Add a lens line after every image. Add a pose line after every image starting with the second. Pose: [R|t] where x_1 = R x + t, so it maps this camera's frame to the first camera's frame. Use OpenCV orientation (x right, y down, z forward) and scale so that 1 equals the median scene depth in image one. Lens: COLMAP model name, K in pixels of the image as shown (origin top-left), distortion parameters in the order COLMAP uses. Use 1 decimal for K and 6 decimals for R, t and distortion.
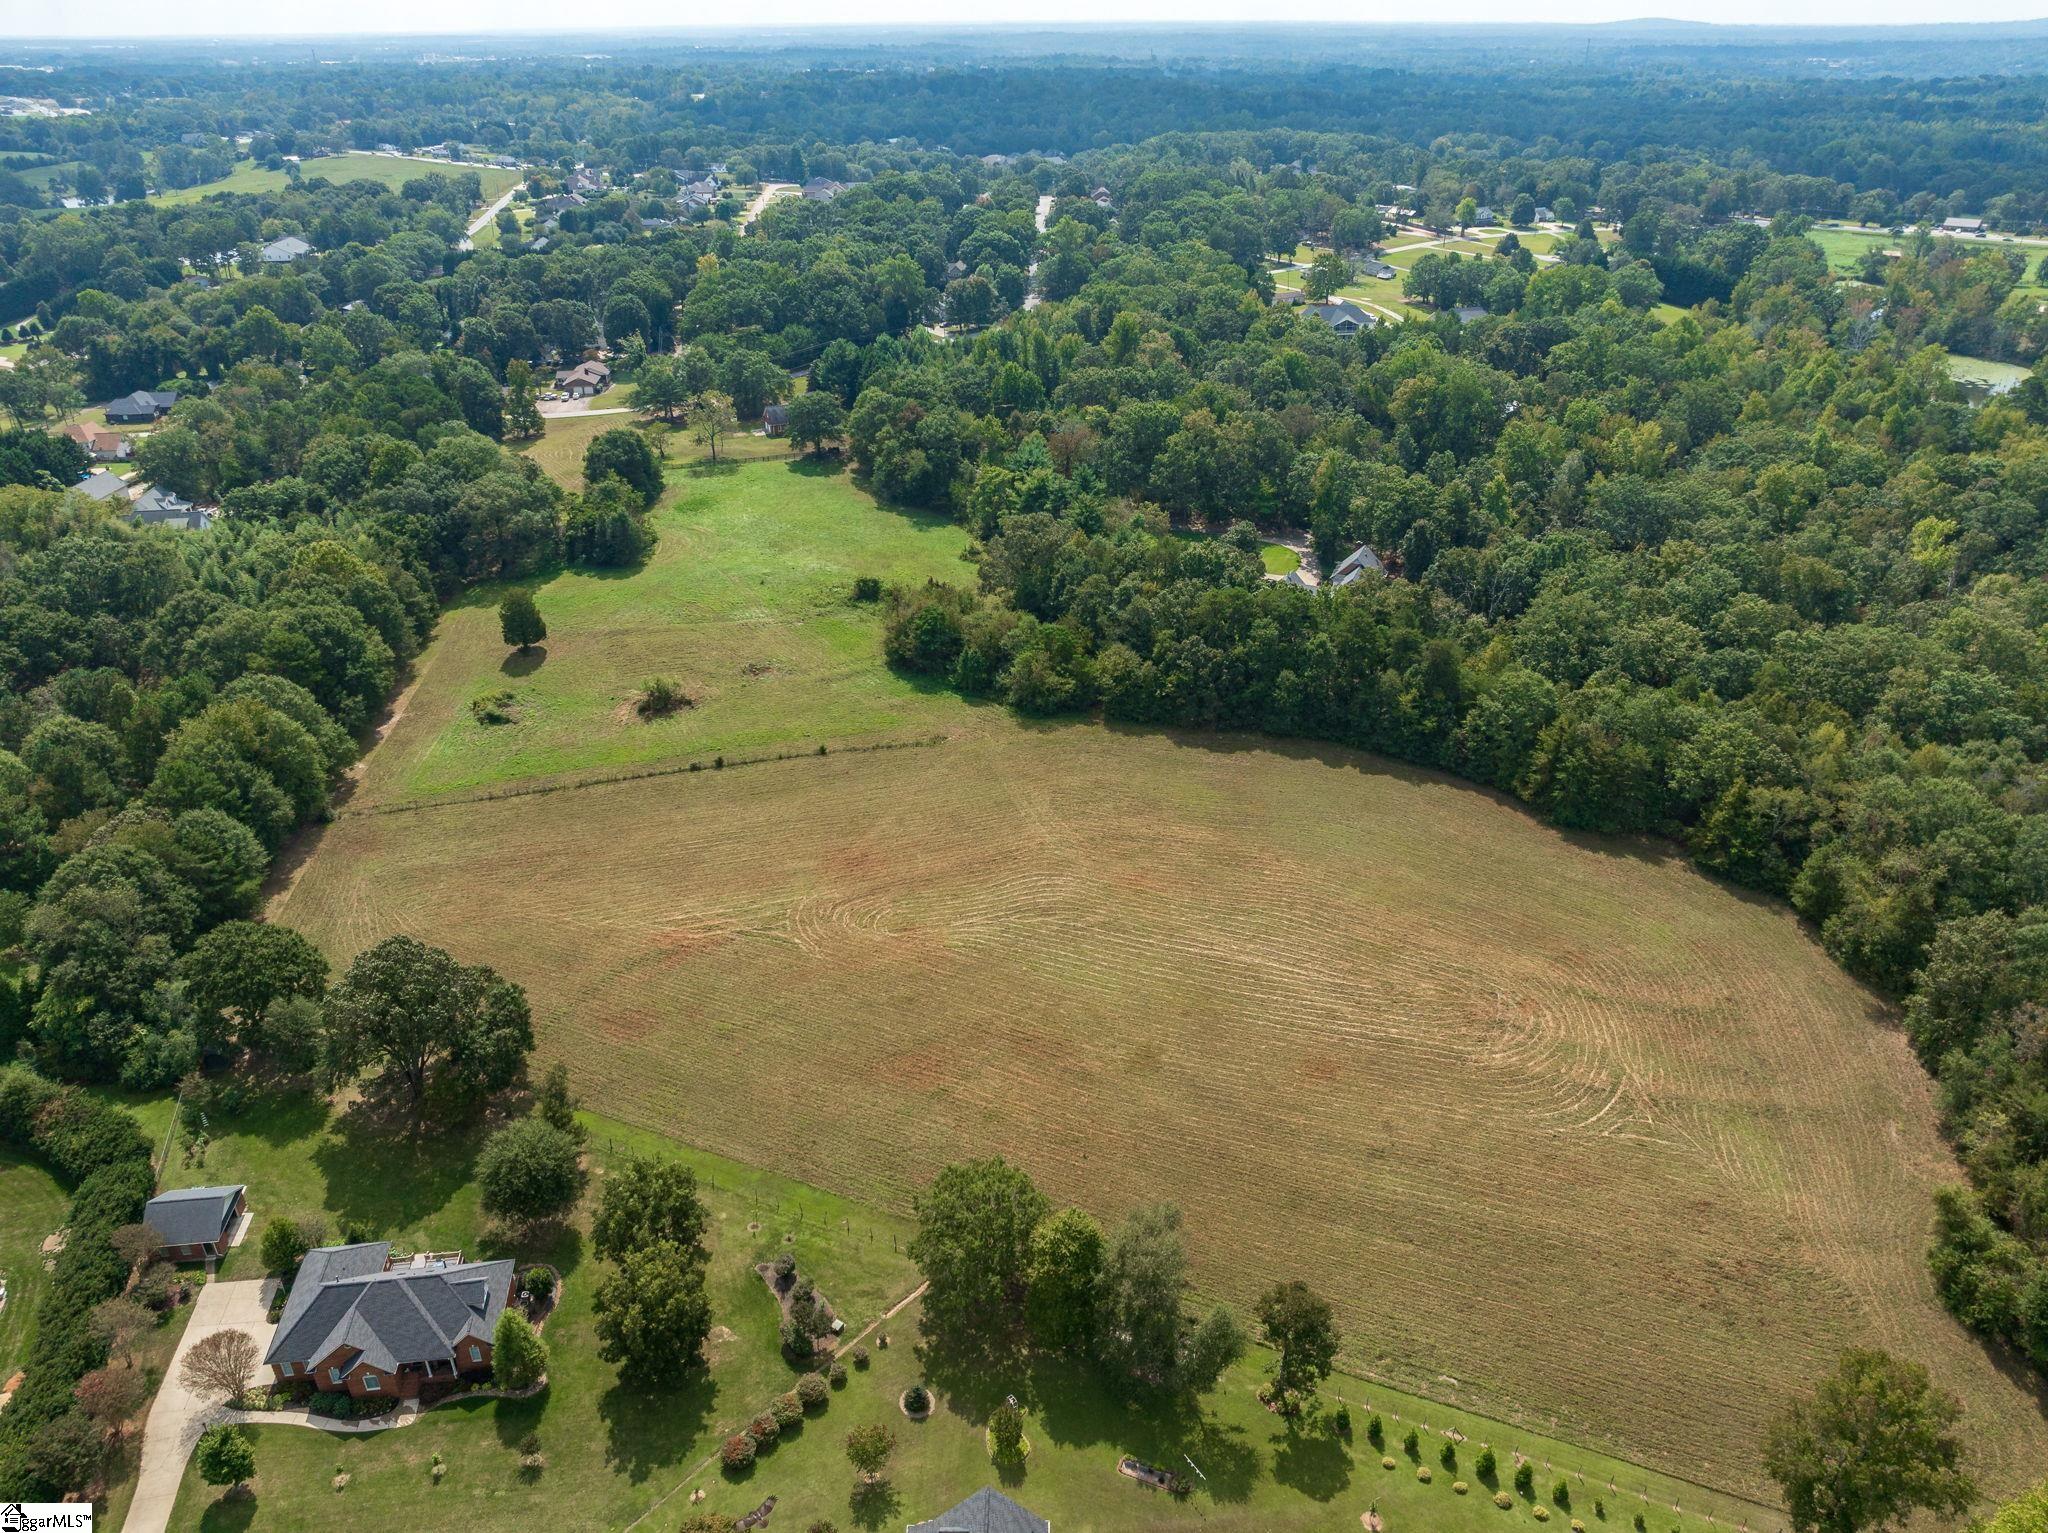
lens RADIAL K [[1430.6, 0, 1034.0], [0, 1430.6, 767.2], [0, 0, 1]] dist [-0.034461, -0.007686]
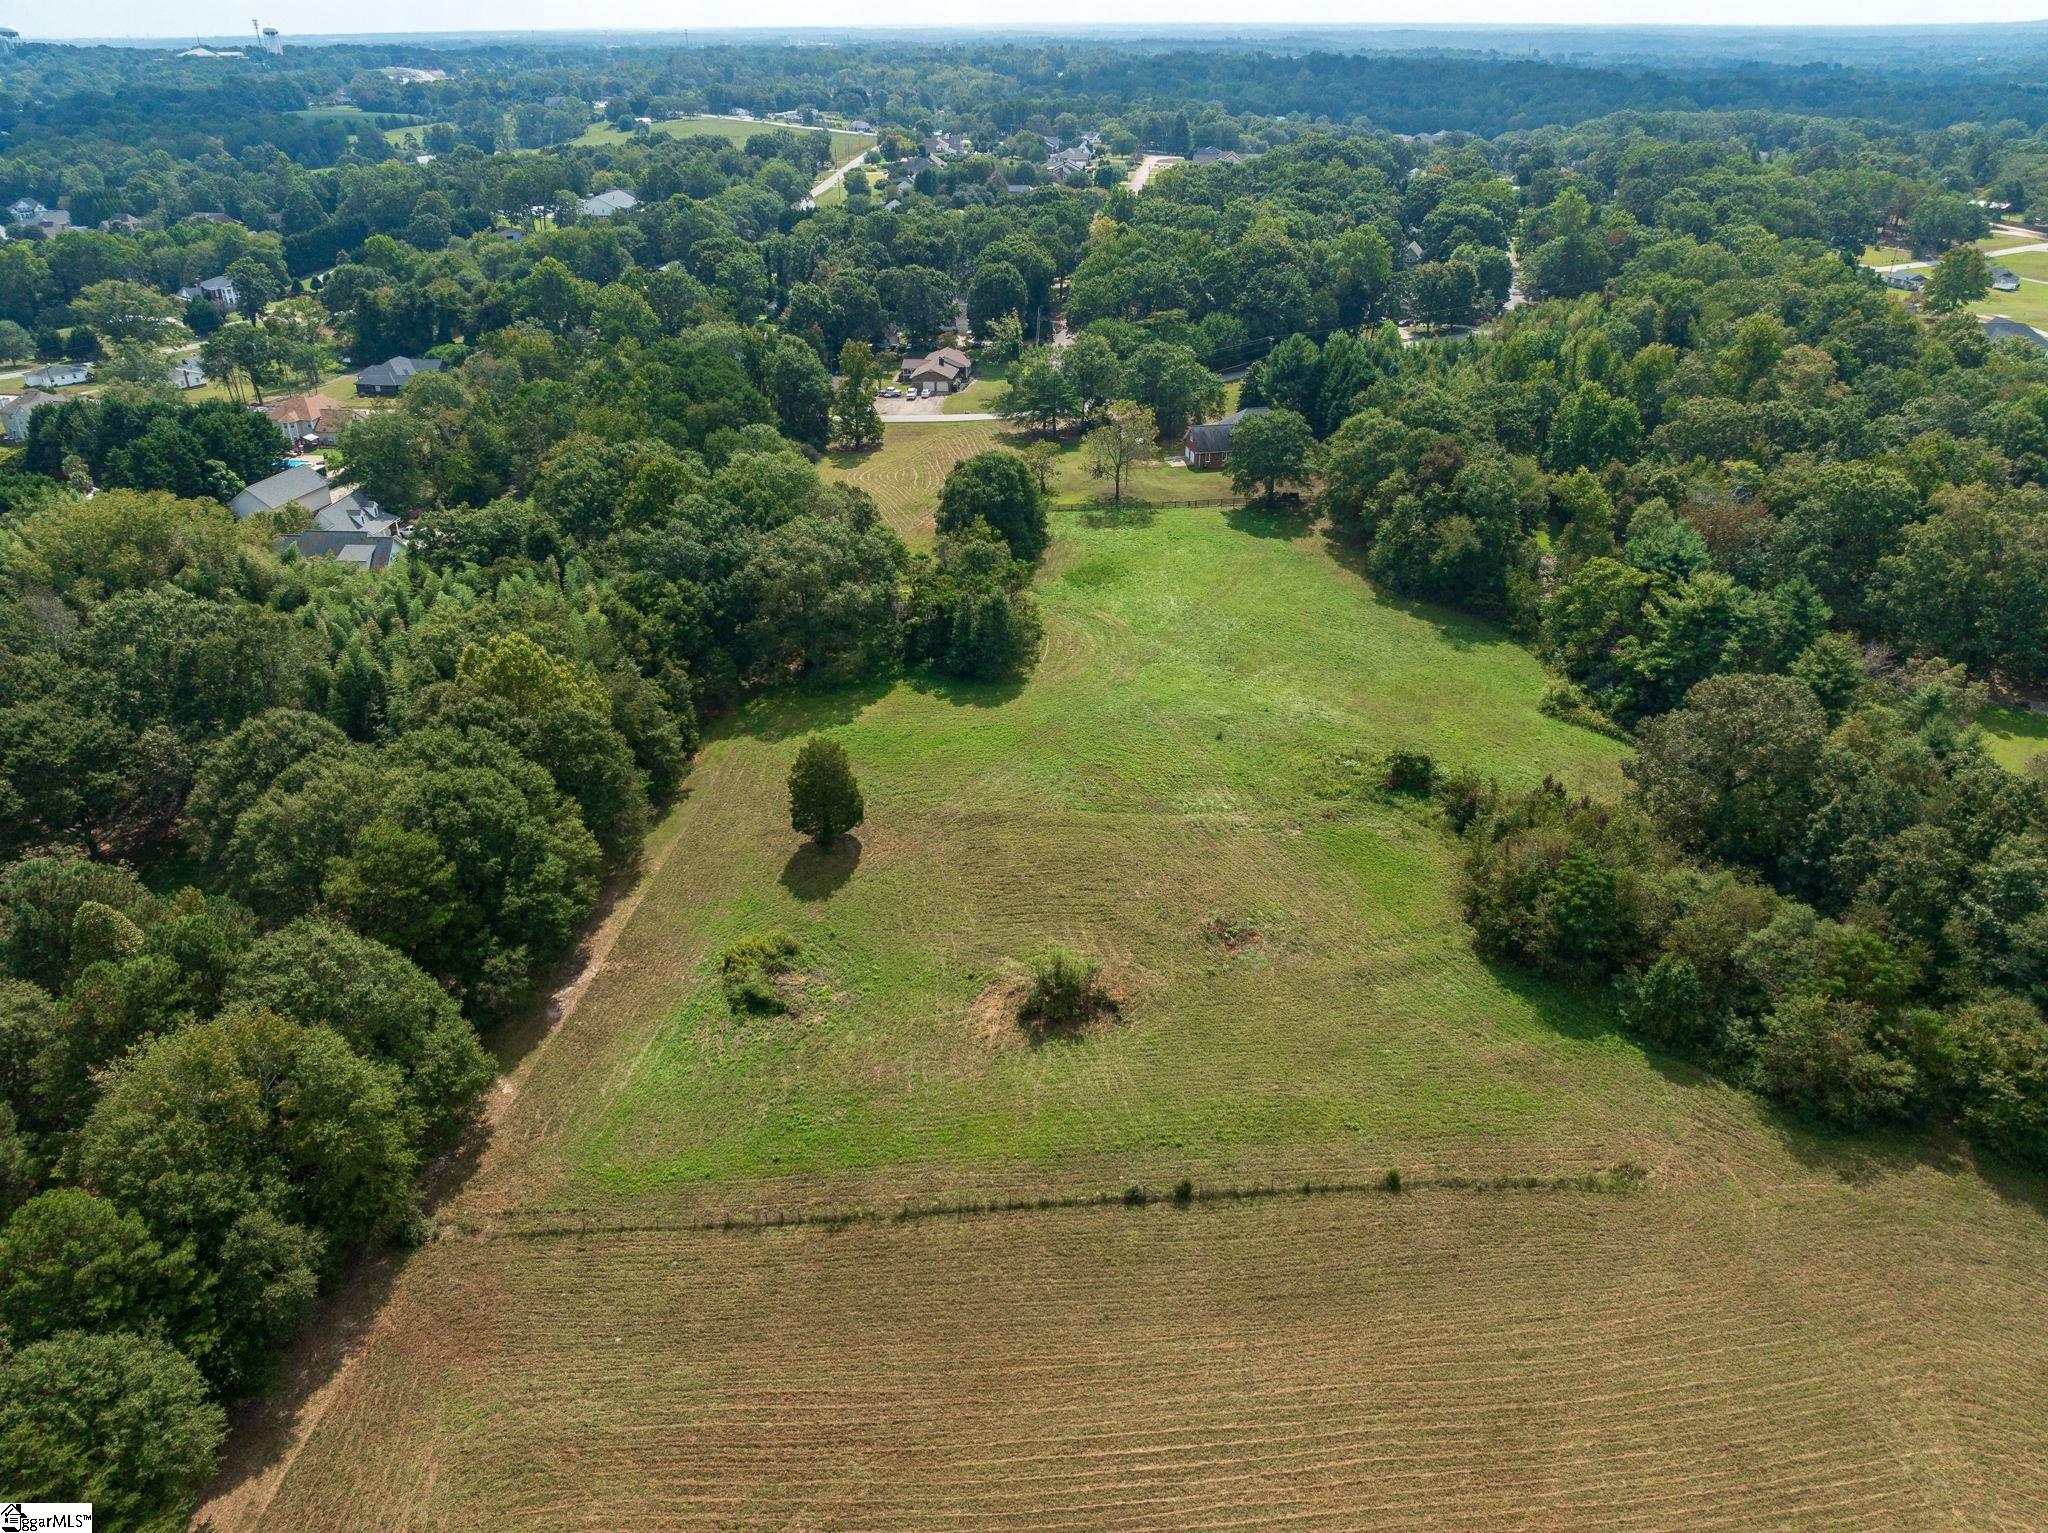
lens RADIAL K [[1431.6, 0, 1035.7], [0, 1431.6, 766.7], [0, 0, 1]] dist [-0.029803, -0.002853]
pose [[0.976612, 0.100036, -0.190318, -0.134493], [-0.100318, 0.994922, 0.008179, -0.101604], [0.190170, 0.011105, 0.981688, 0.360168]]
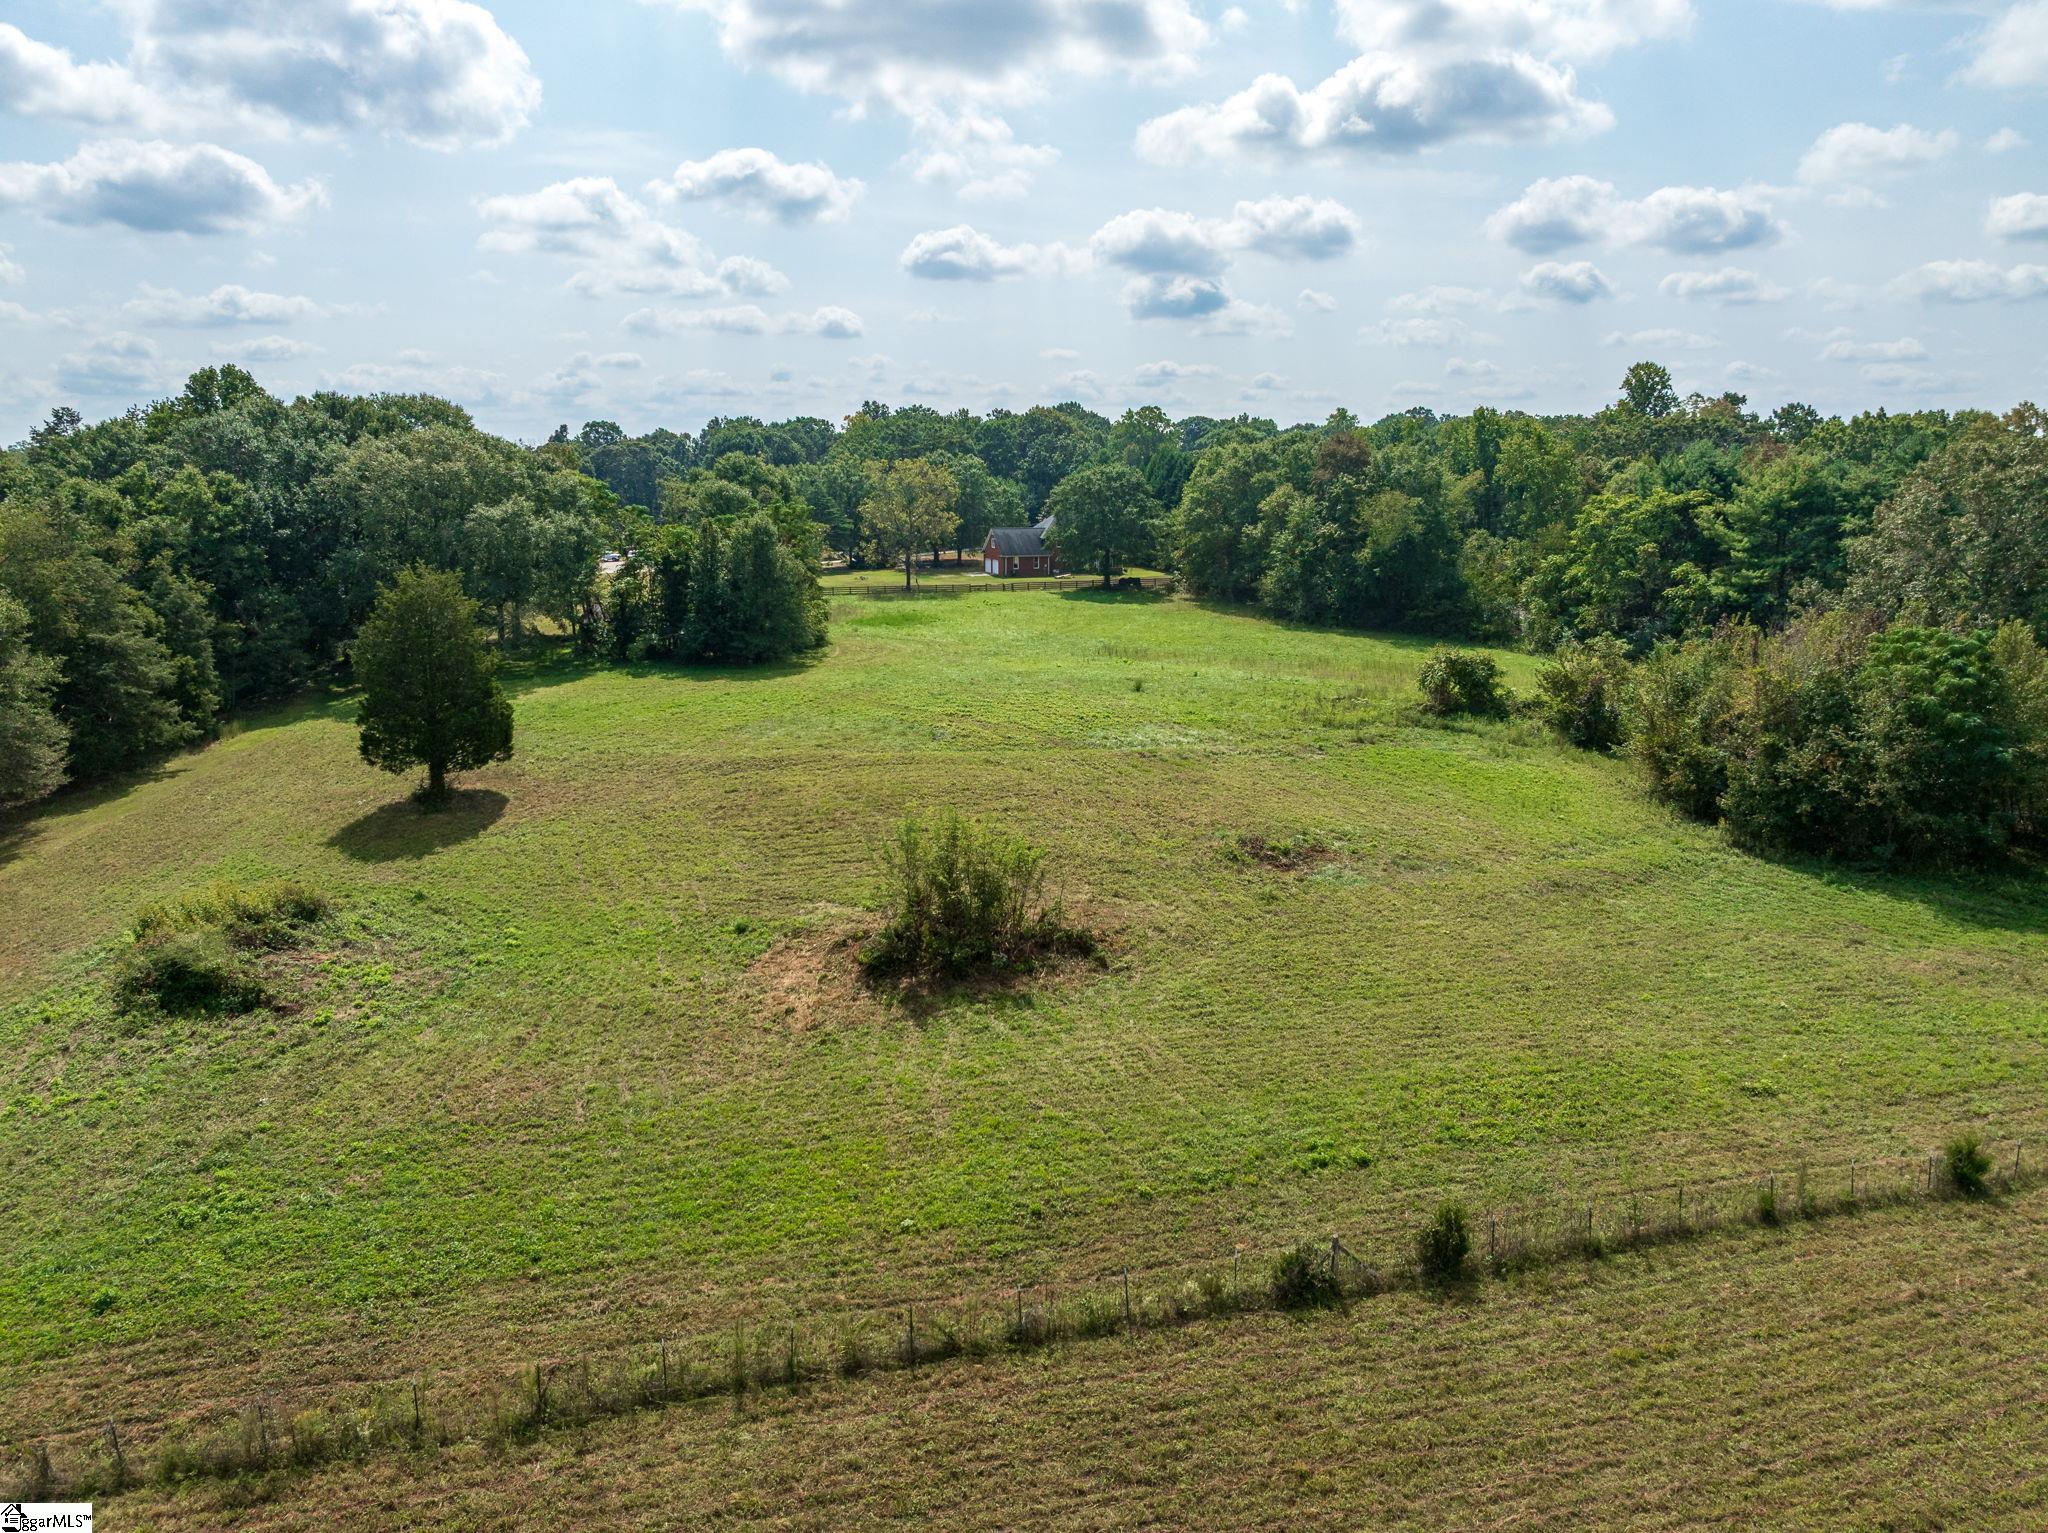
lens RADIAL K [[1434.9, 0, 1033.1], [0, 1434.9, 757.7], [0, 0, 1]] dist [-0.040213, 0.003316]
pose [[0.999470, 0.006444, -0.031903, -0.182978], [-0.015407, 0.957100, -0.289349, -0.006123], [0.028670, 0.289687, 0.956692, 0.585155]]
